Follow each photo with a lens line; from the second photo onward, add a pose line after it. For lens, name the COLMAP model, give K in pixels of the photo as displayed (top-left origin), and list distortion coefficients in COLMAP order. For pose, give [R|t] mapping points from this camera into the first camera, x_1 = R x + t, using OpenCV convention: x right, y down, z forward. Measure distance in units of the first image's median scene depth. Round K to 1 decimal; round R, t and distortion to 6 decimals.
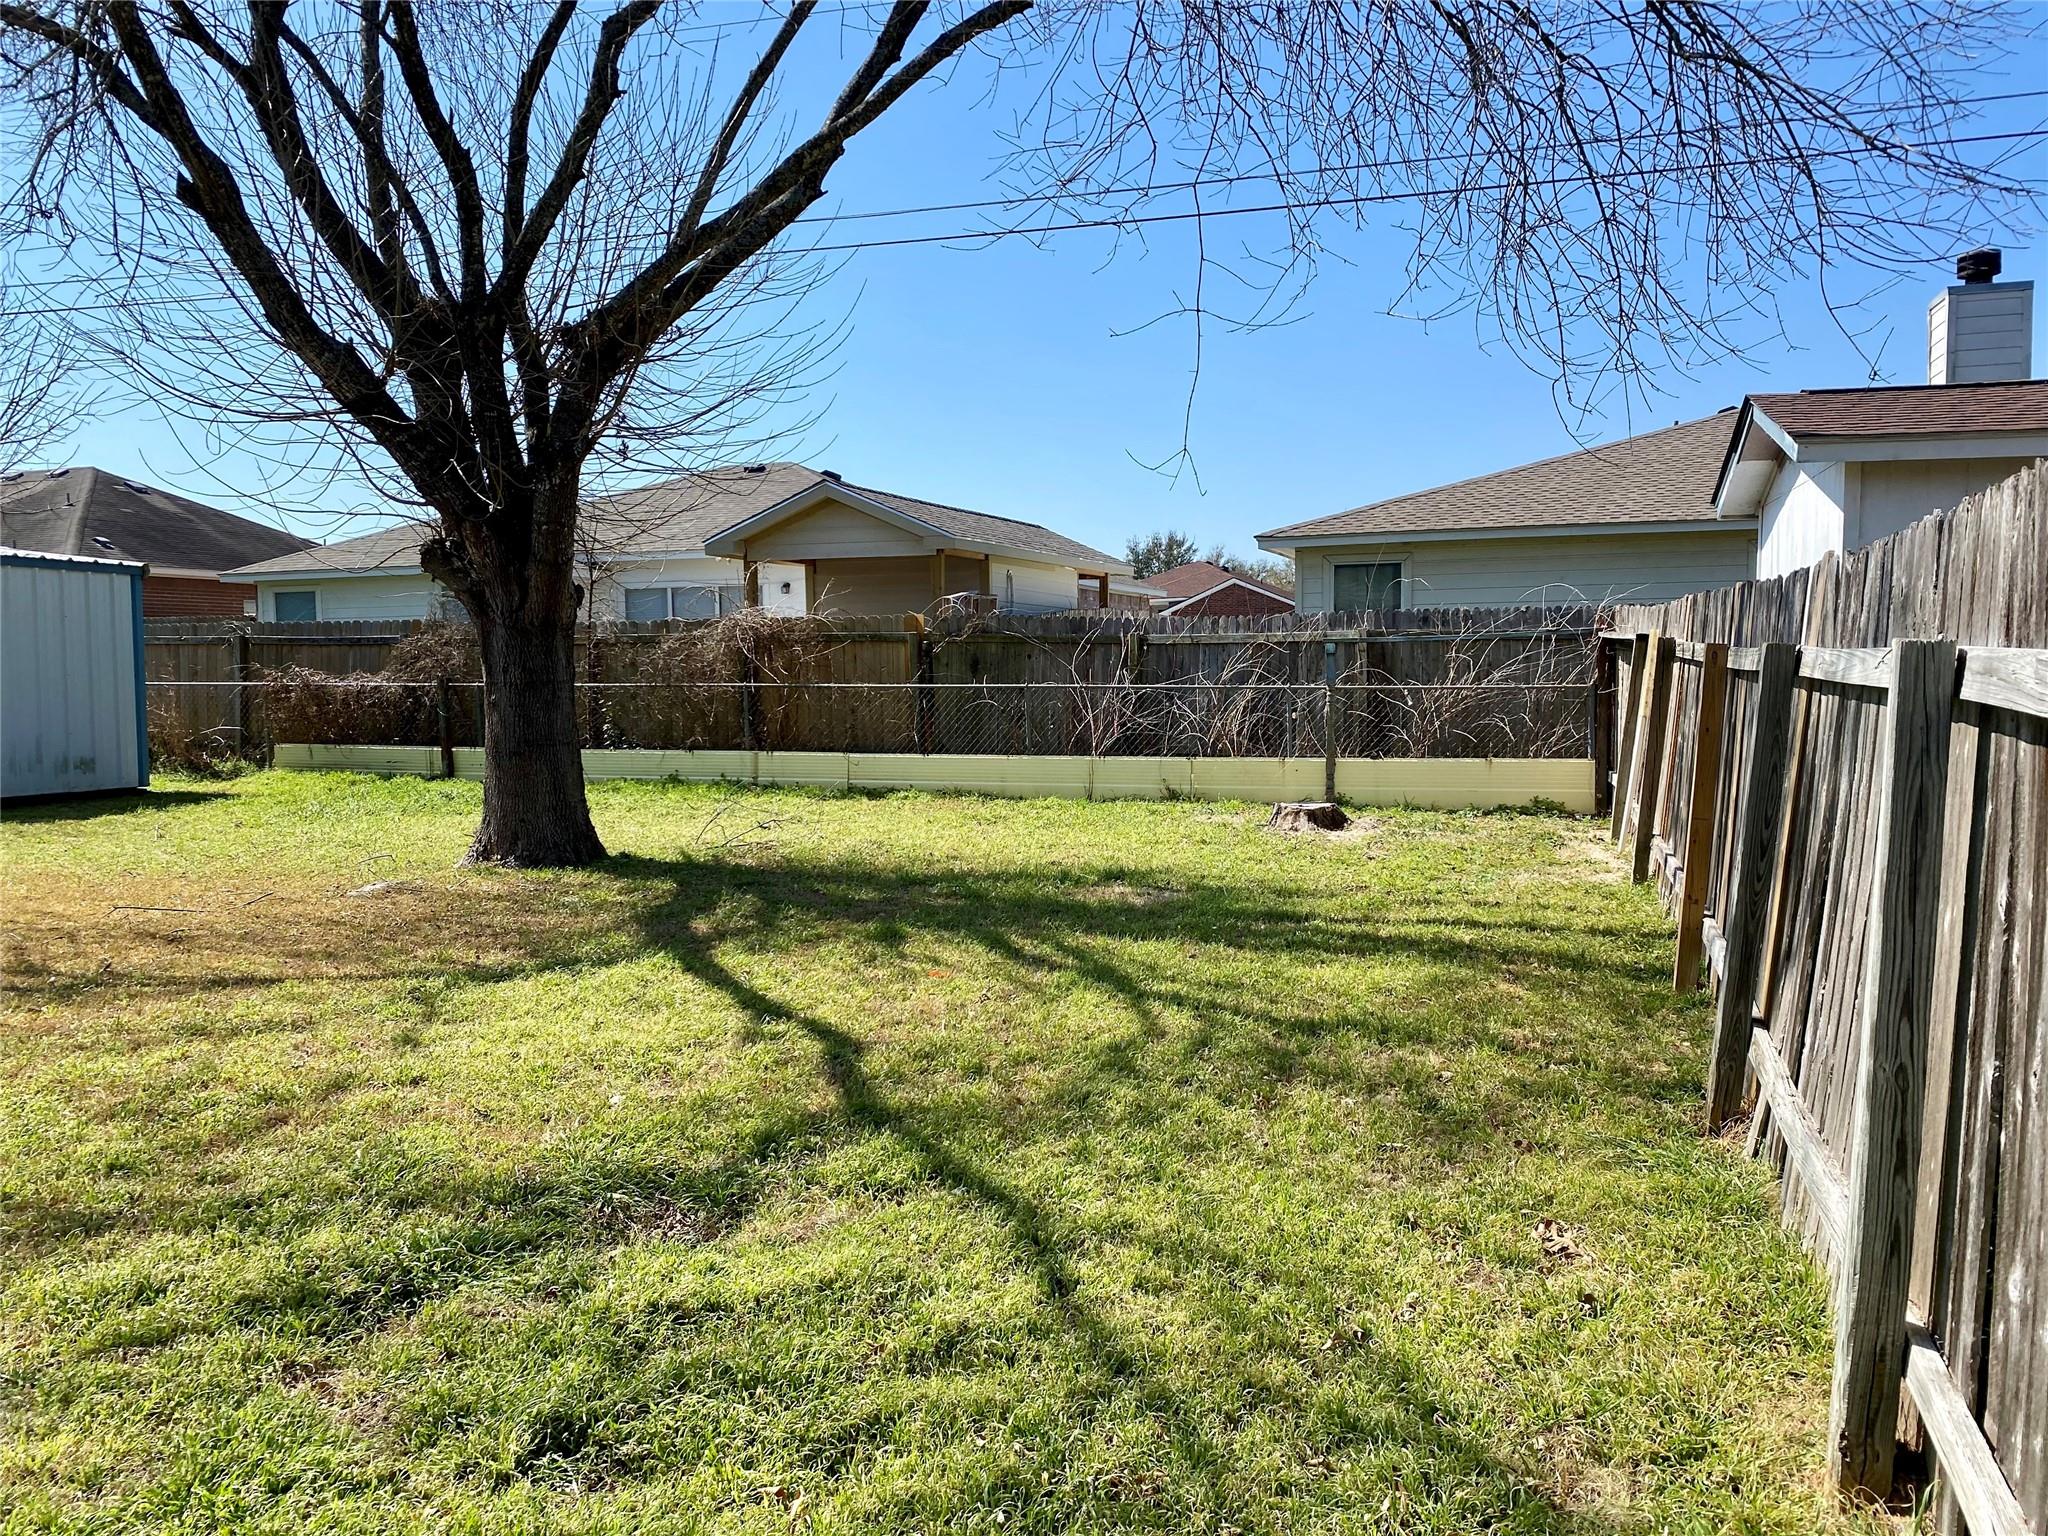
lens RADIAL K [[1560.6, 0, 1022.7], [0, 1560.6, 750.8], [0, 0, 1]] dist [0.014433, -0.019588]
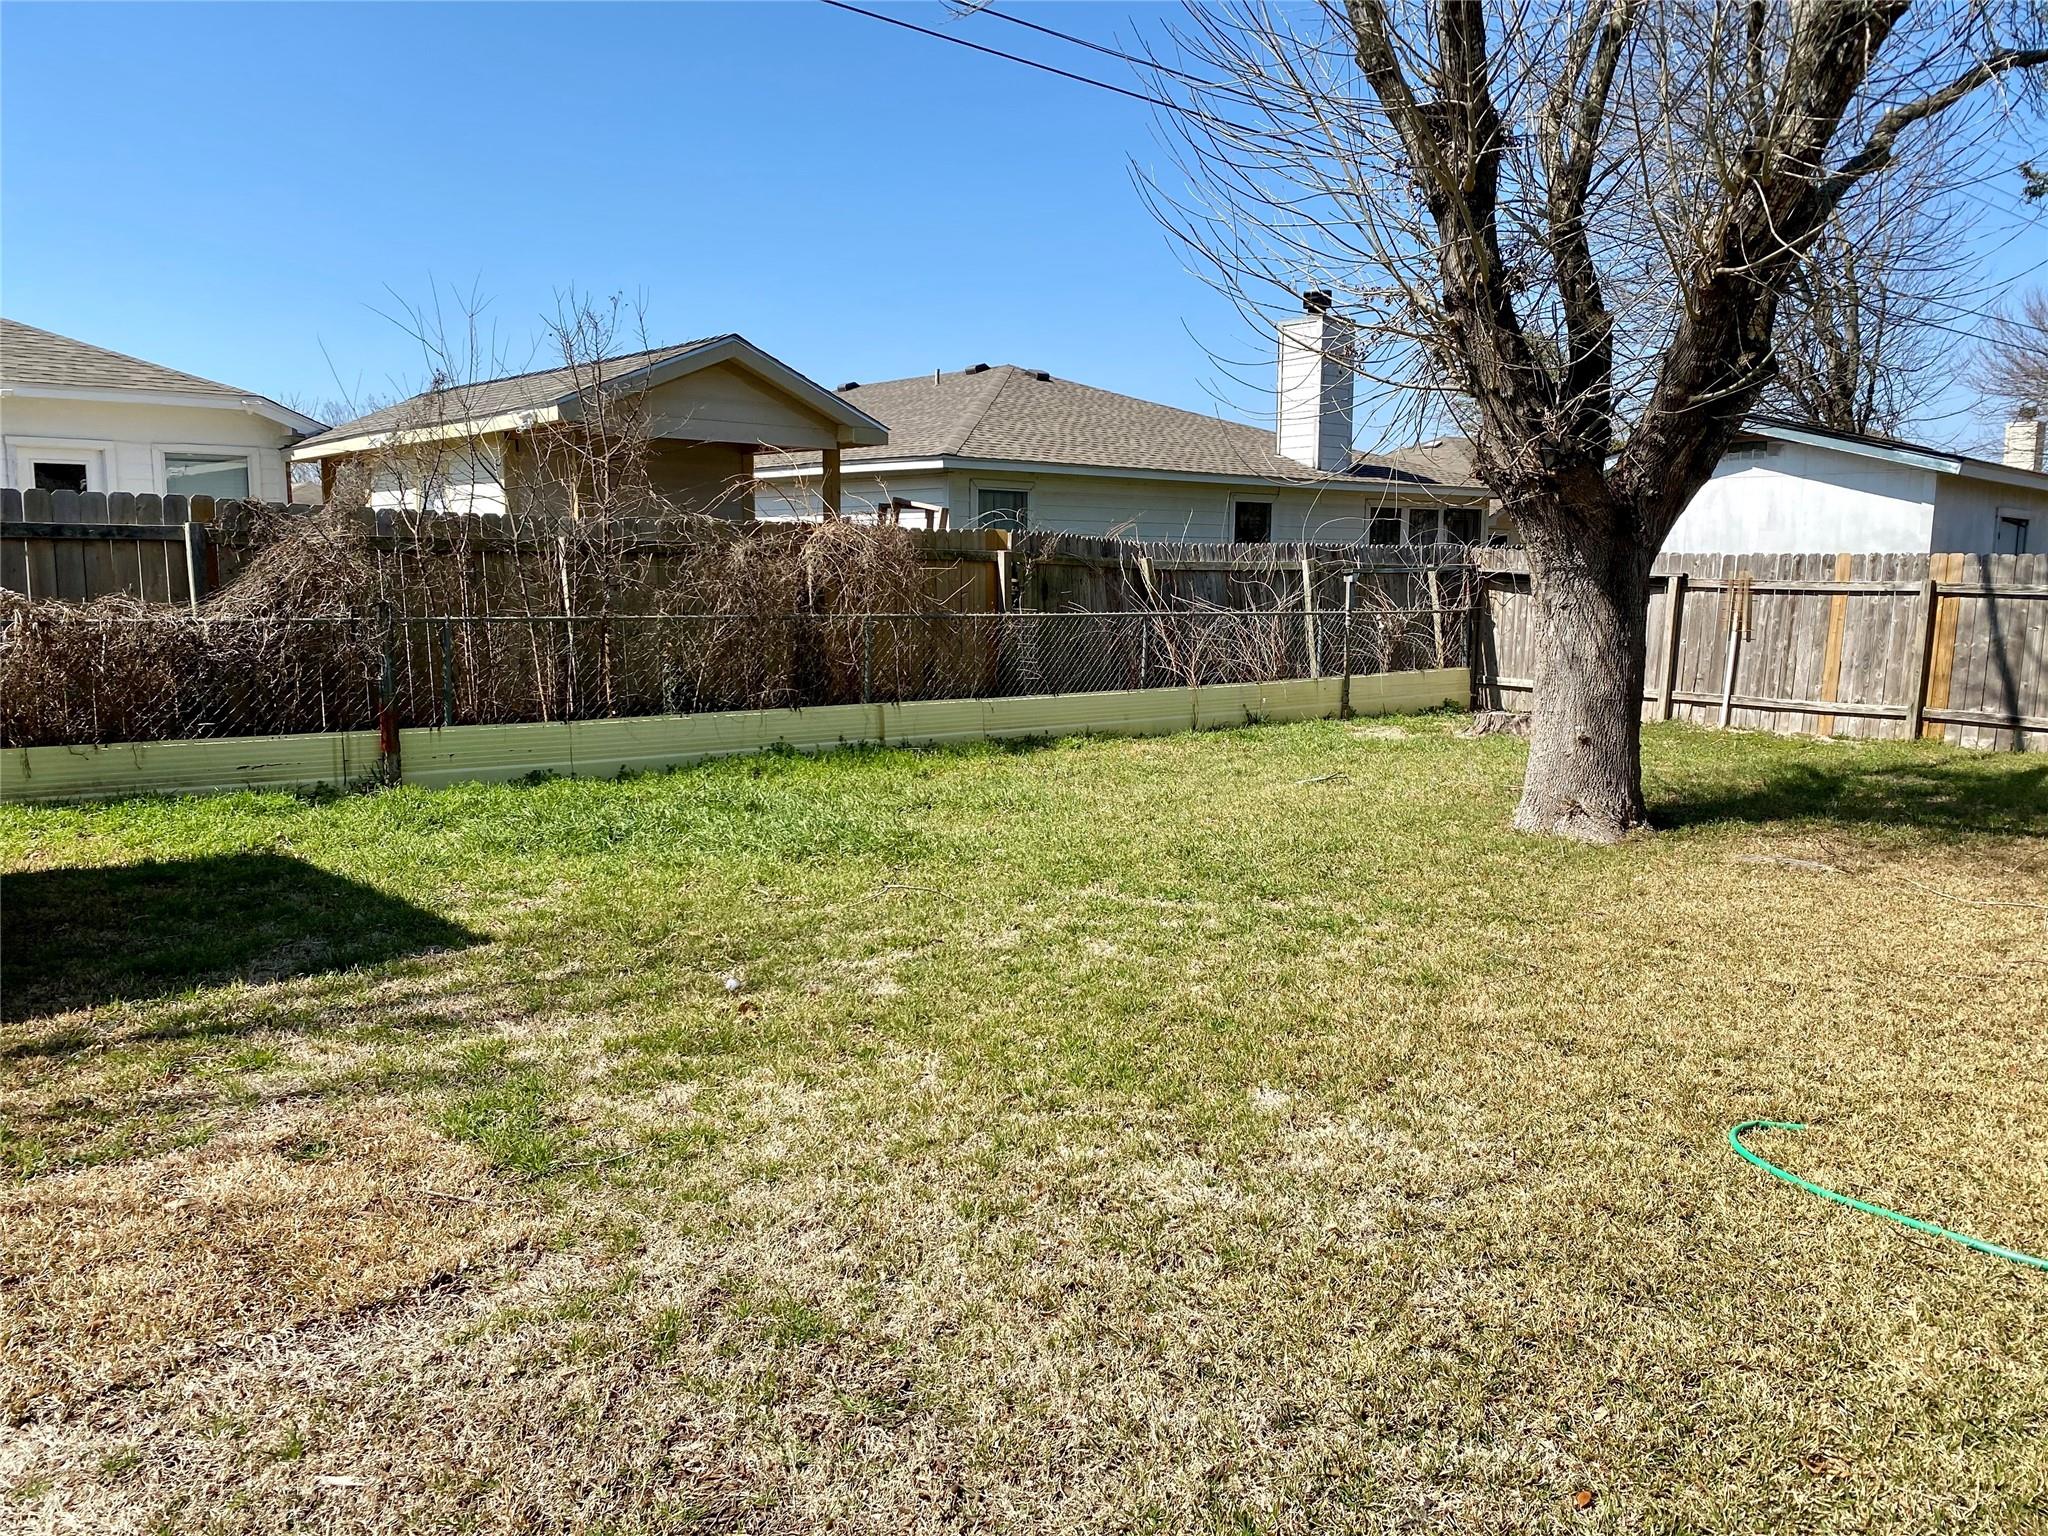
lens RADIAL K [[1579.1, 0, 1028.8], [0, 1579.1, 743.5], [0, 0, 1]] dist [0.032260, -0.040008]
pose [[0.502626, -0.078532, 0.860929, -0.590335], [0.038766, 0.996911, 0.068304, -0.021987], [-0.863634, -0.000957, 0.504118, 0.407333]]
